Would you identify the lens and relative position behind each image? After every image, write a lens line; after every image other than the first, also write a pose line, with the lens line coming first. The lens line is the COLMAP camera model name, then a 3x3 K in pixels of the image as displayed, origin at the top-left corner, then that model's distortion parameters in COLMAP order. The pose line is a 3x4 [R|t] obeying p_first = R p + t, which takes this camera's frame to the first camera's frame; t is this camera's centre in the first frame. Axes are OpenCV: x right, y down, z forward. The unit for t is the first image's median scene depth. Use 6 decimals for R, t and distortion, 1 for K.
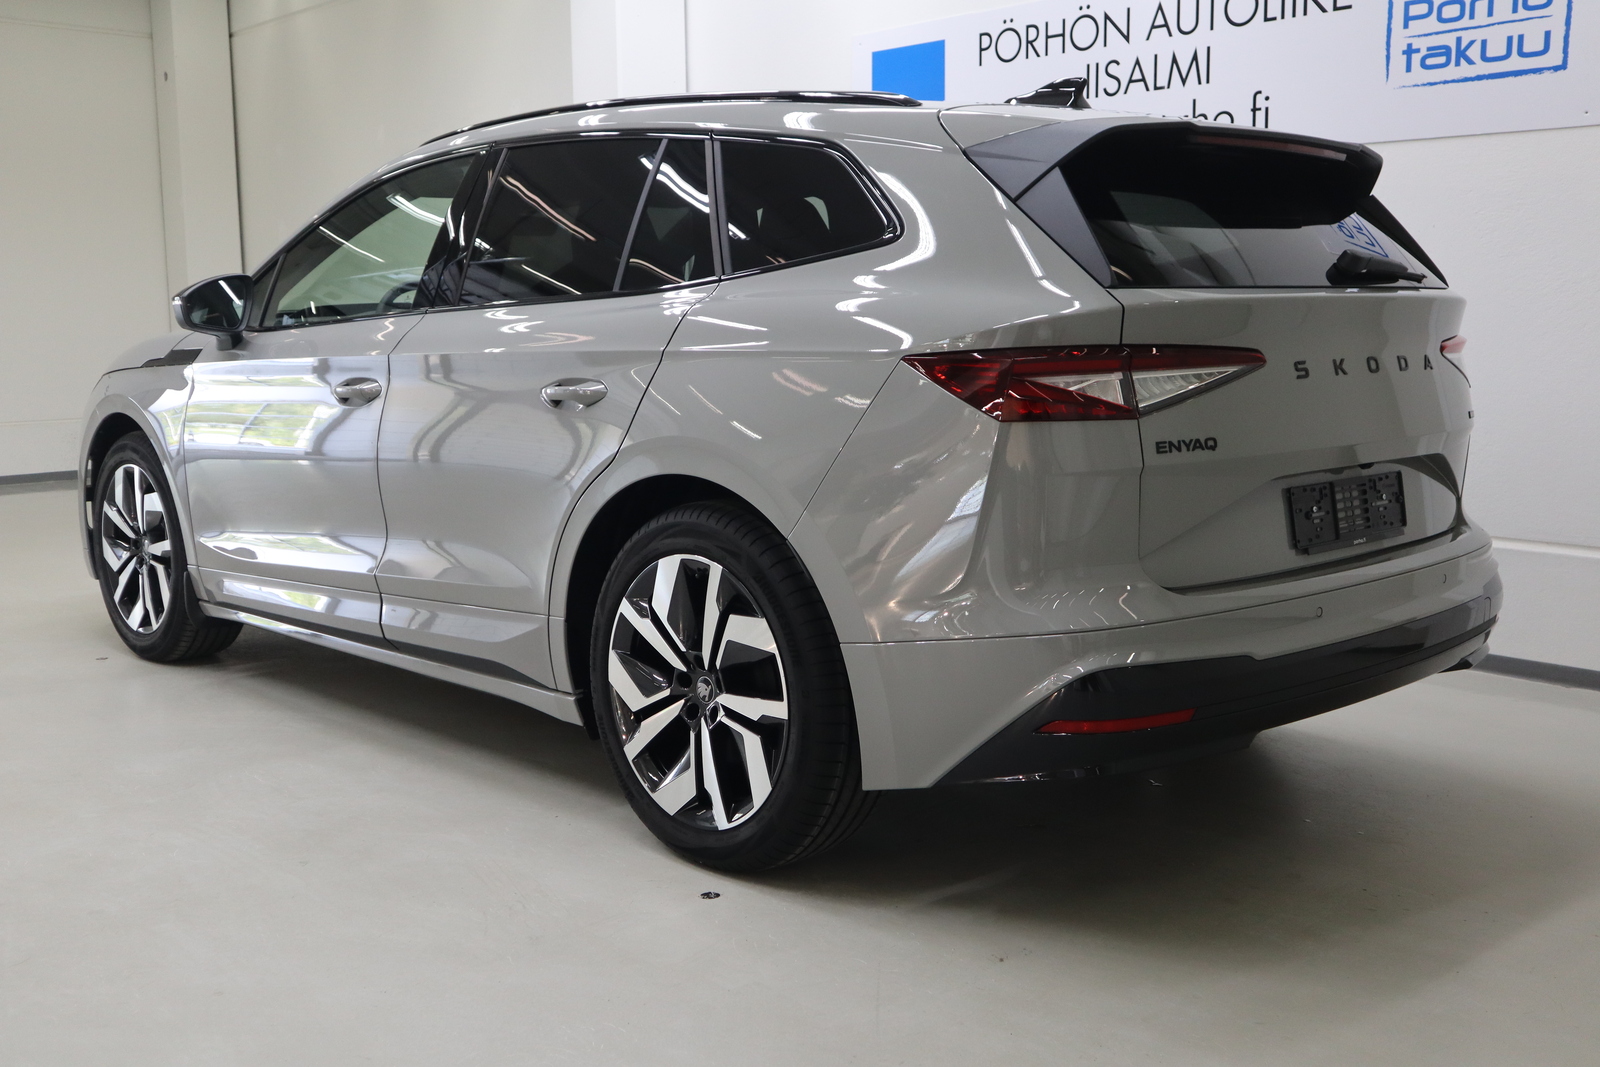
lens RADIAL K [[1631.5, 0, 800.0], [0, 1631.5, 533.5], [0, 0, 1]] dist [-0.026099, 0.114893]
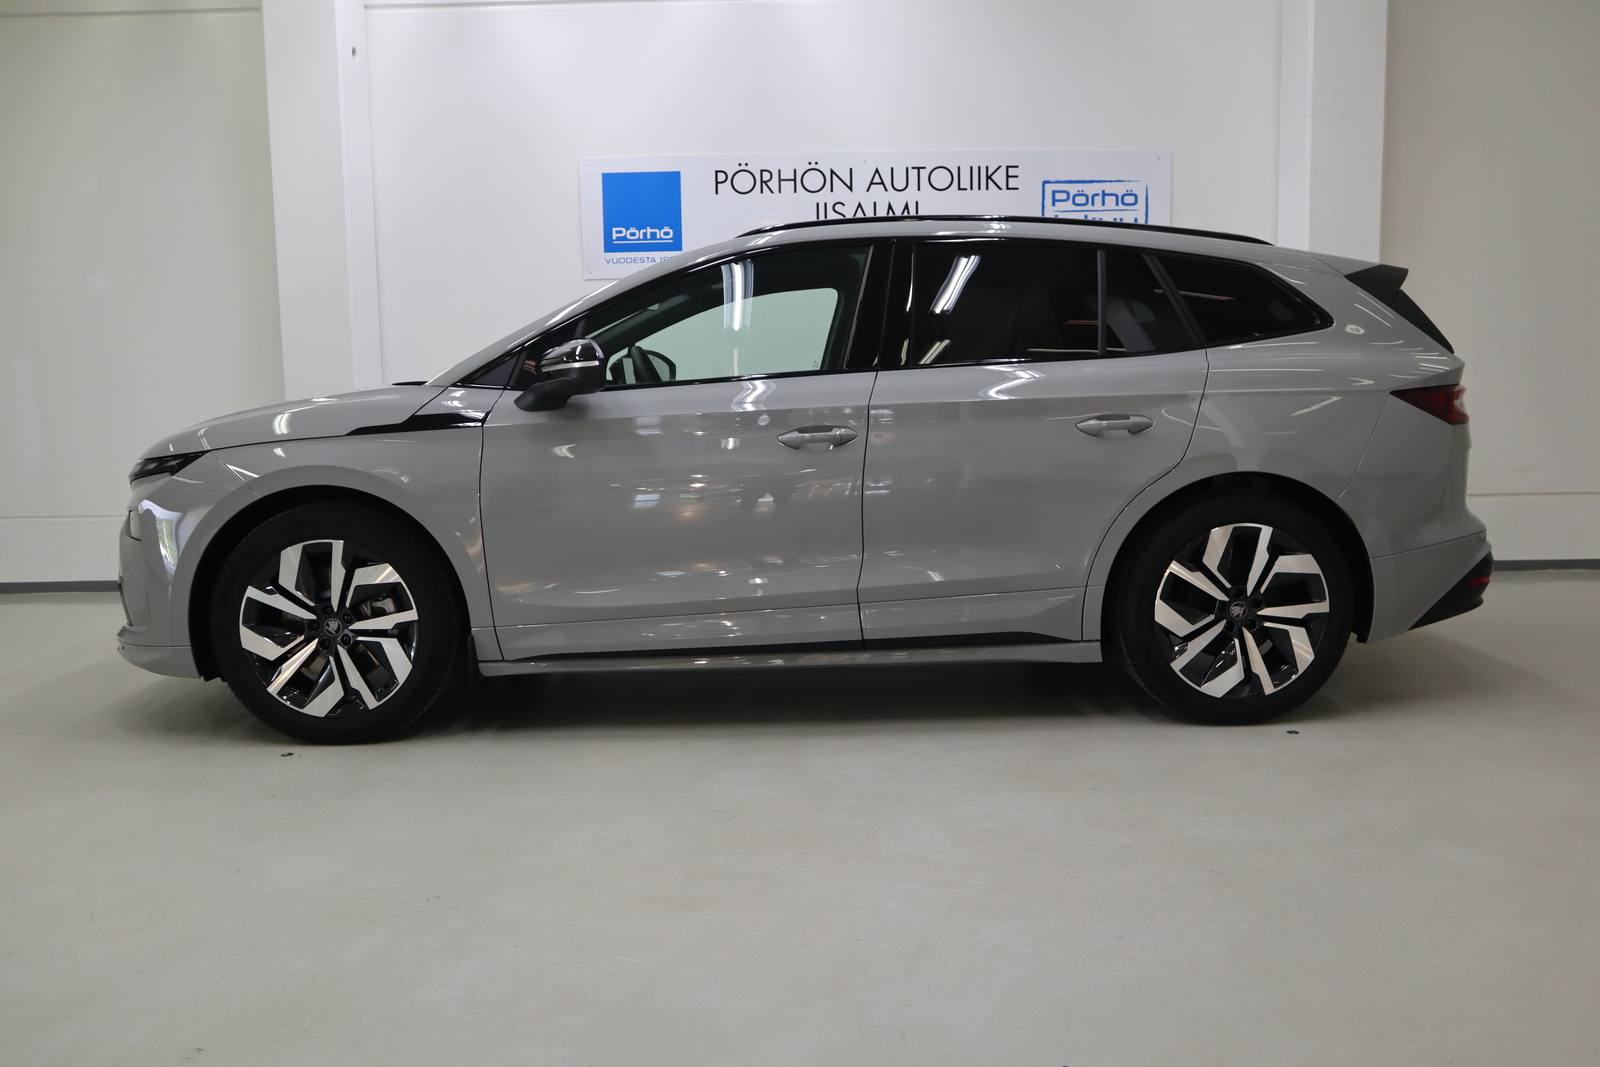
lens RADIAL K [[1284.1, 0, 800.0], [0, 1284.1, 533.5], [0, 0, 1]] dist [-0.083367, -0.000448]
pose [[0.674521, -0.096030, 0.731984, -0.816831], [0.112218, 0.993319, 0.026906, -0.037727], [-0.729677, 0.063993, 0.680791, 0.319764]]
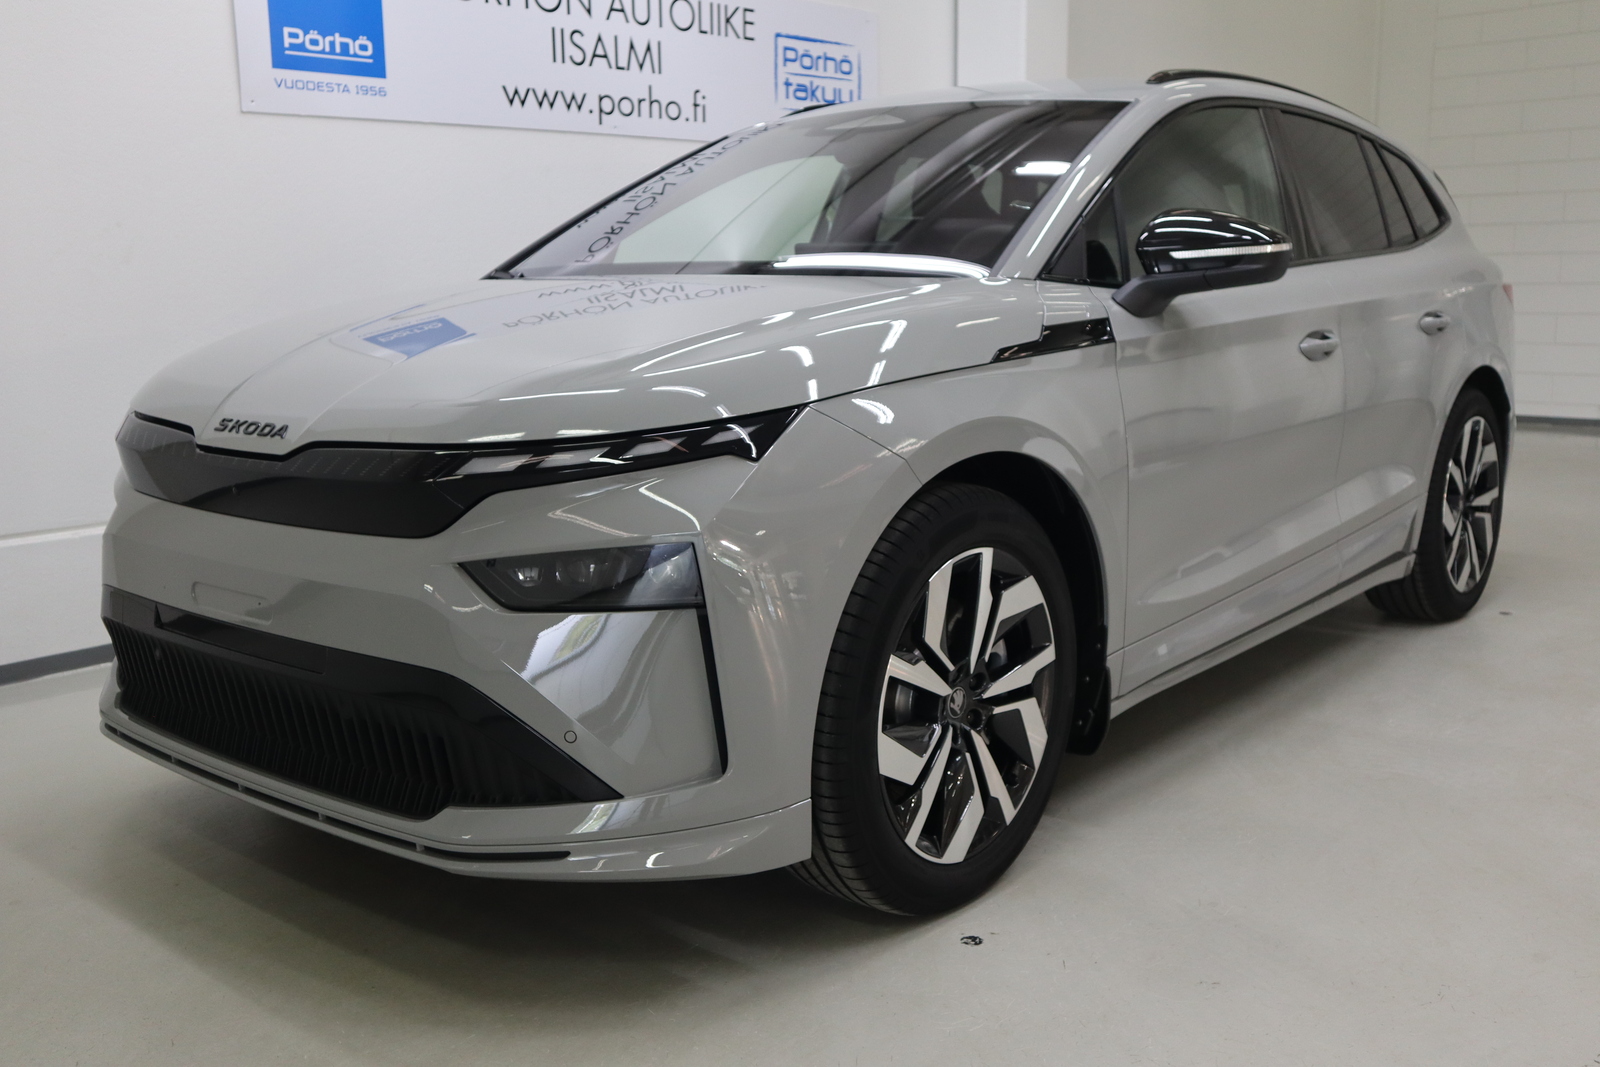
lens RADIAL K [[1515.6, 0, 800.0], [0, 1515.6, 533.5], [0, 0, 1]] dist [-0.012088, 0.023607]
pose [[-0.105078, -0.162912, 0.981029, -0.953988], [0.151221, 0.972401, 0.177676, -0.154414], [-0.982899, 0.167022, -0.077542, 1.168451]]
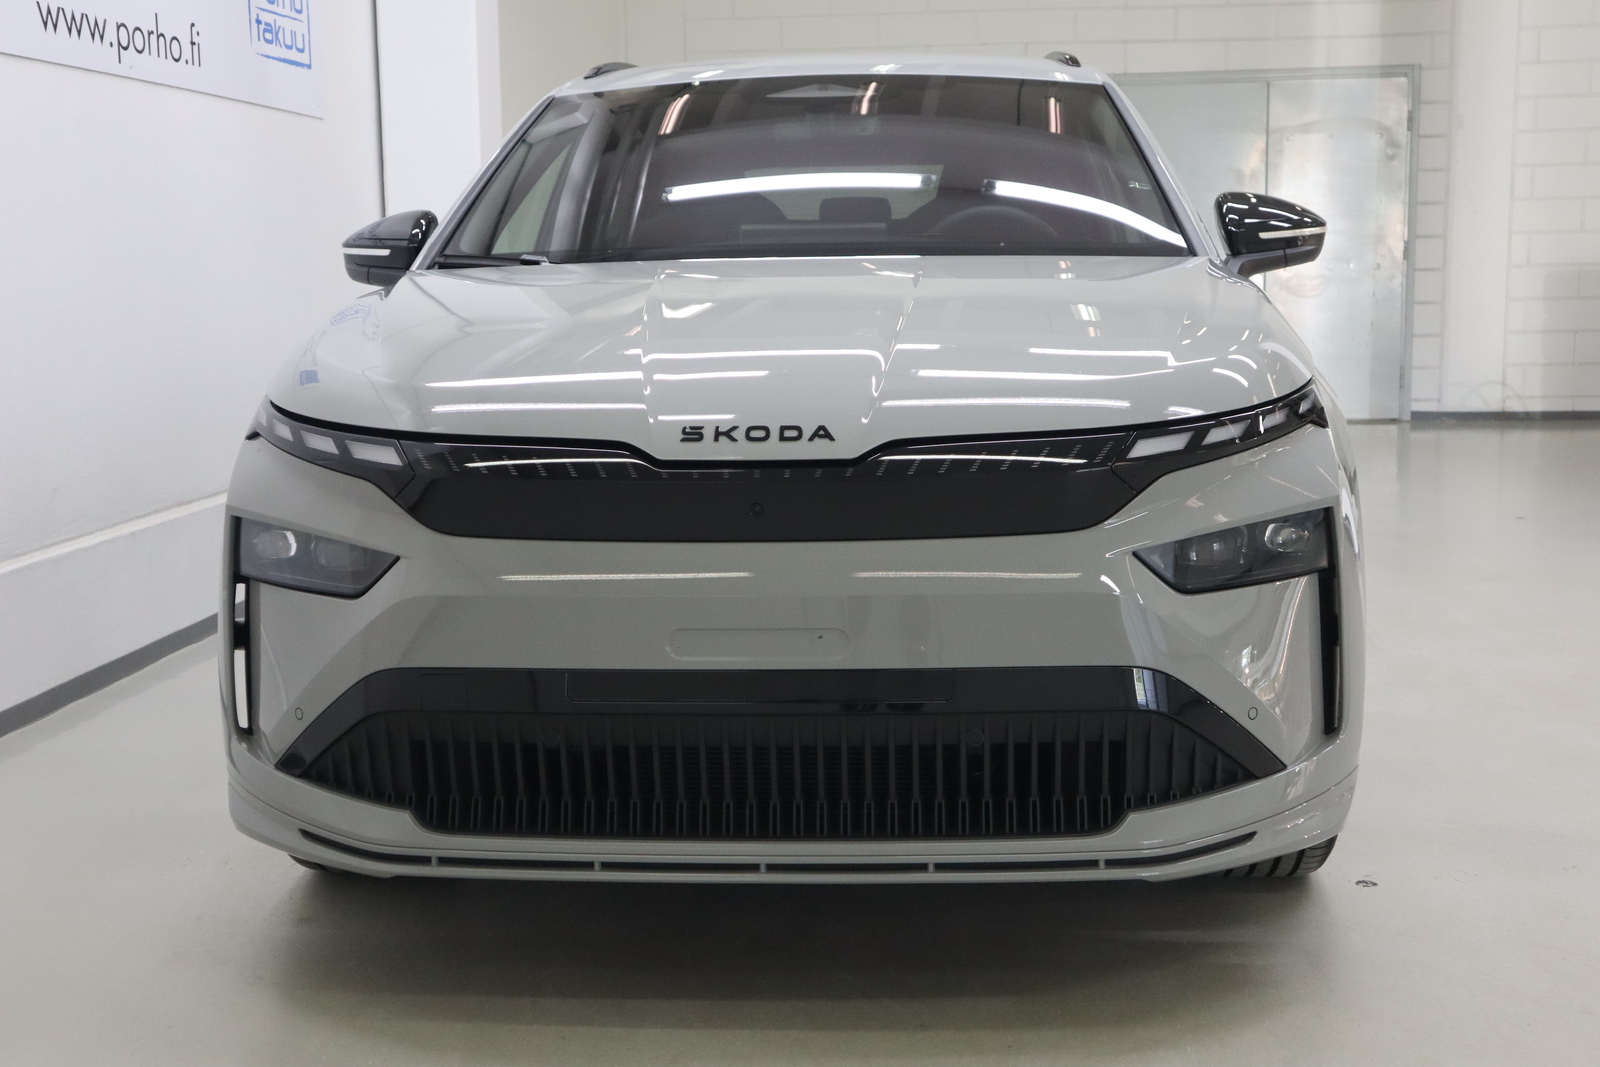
lens RADIAL K [[1952.2, 0, 800.0], [0, 1952.2, 533.5], [0, 0, 1]] dist [0.080007, 0.022341]
pose [[-0.668782, -0.086339, 0.738428, -0.847086], [0.126002, 0.965702, 0.227031, -0.224520], [-0.732703, 0.244877, -0.634965, 1.660331]]
